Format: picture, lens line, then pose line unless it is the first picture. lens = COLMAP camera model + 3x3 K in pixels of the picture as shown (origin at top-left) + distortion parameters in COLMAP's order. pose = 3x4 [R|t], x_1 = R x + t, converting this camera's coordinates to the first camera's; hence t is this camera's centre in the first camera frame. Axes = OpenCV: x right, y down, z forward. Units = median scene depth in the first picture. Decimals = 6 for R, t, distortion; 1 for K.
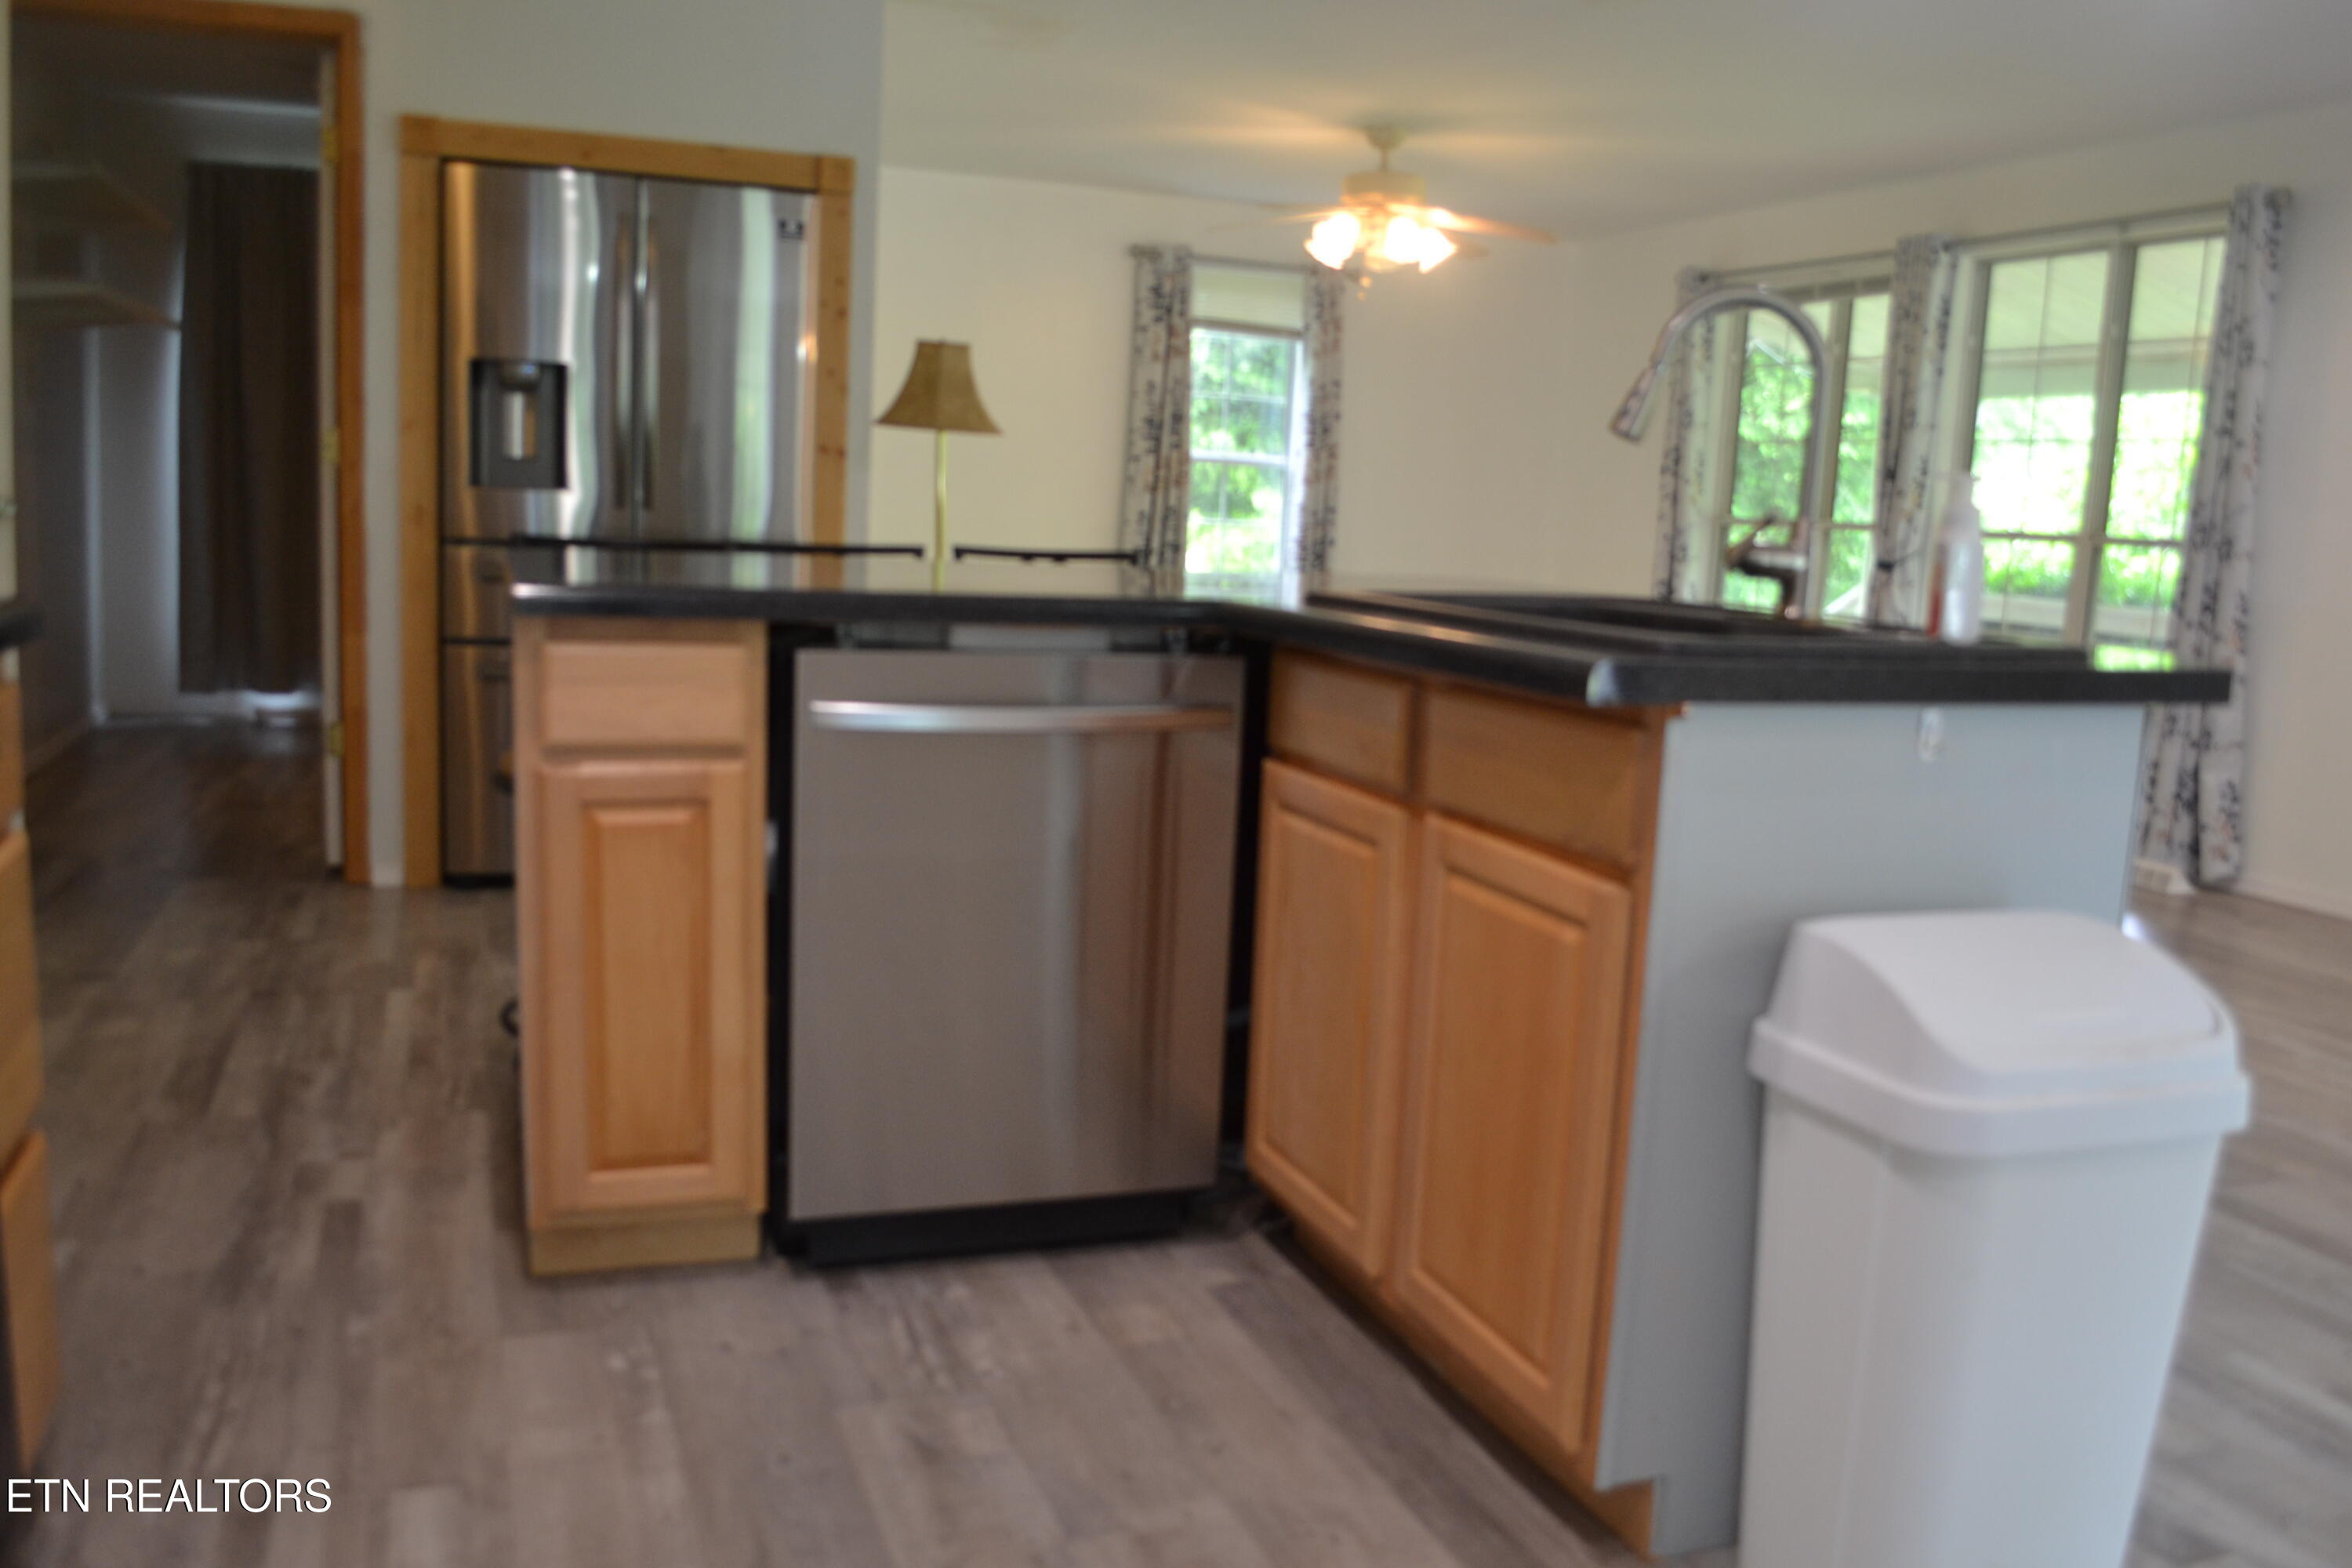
lens RADIAL K [[1897.4, 0, 1157.8], [0, 1897.4, 809.4], [0, 0, 1]] dist [-0.082720, 0.006299]
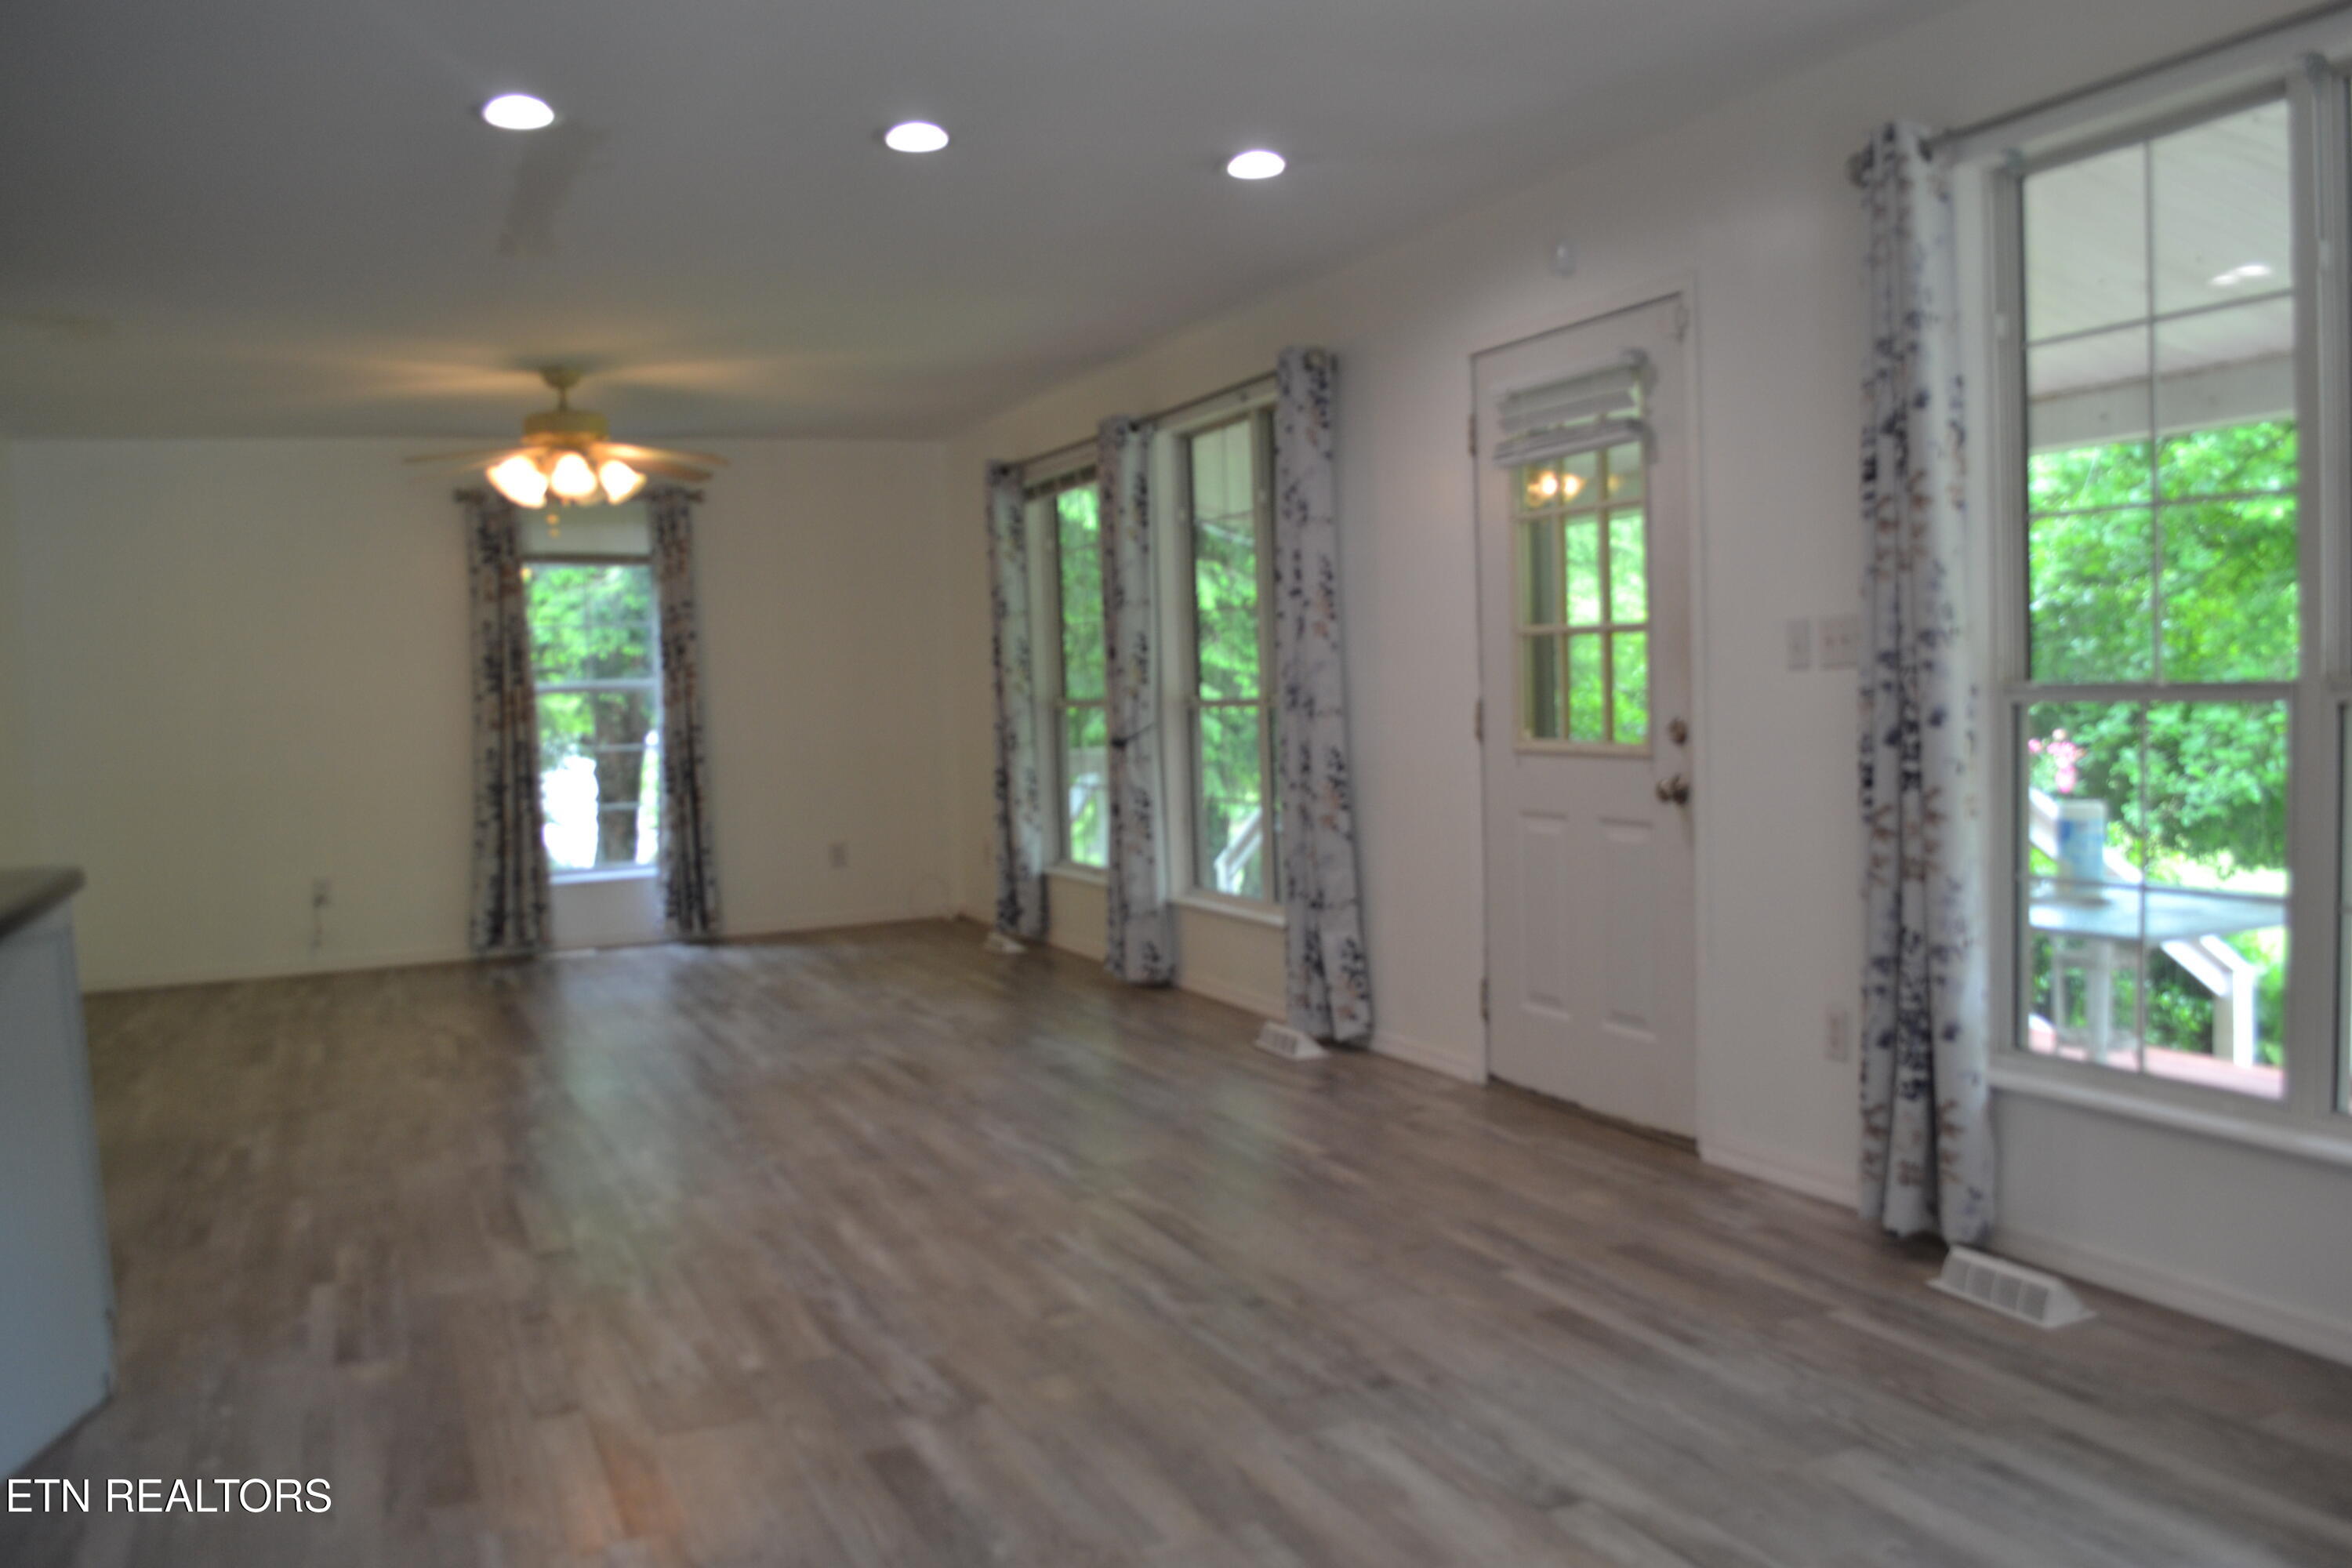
lens RADIAL K [[1897.4, 0, 1167.3], [0, 1897.4, 805.9], [0, 0, 1]] dist [-0.082720, 0.006299]
pose [[0.994224, -0.092303, 0.054770, 0.444499], [0.096966, 0.991240, -0.089666, -0.004658], [-0.046014, 0.094459, 0.994465, -0.008809]]
